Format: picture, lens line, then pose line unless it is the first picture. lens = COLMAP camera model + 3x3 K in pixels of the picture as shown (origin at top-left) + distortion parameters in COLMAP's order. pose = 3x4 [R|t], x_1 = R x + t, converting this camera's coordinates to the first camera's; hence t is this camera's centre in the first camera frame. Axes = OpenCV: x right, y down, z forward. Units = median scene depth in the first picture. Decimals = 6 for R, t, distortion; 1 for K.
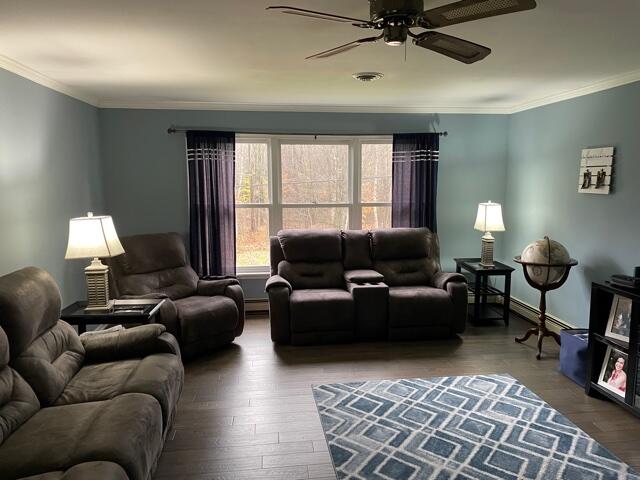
lens RADIAL K [[478.5, 0, 319.2], [0, 478.5, 241.1], [0, 0, 1]] dist [0.061110, -0.082465]
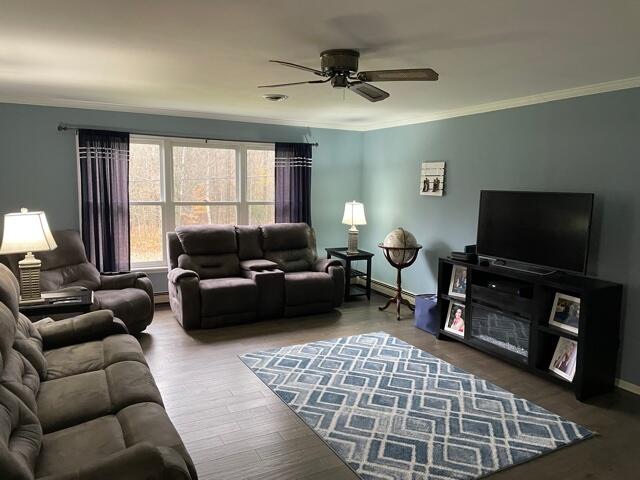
lens RADIAL K [[478.5, 0, 318.8], [0, 478.5, 236.9], [0, 0, 1]] dist [0.061110, -0.082465]
pose [[0.935661, -0.020064, 0.352329, -0.196888], [0.023649, 0.999703, -0.005872, 0.017776], [-0.352107, 0.013826, 0.935858, -0.145595]]
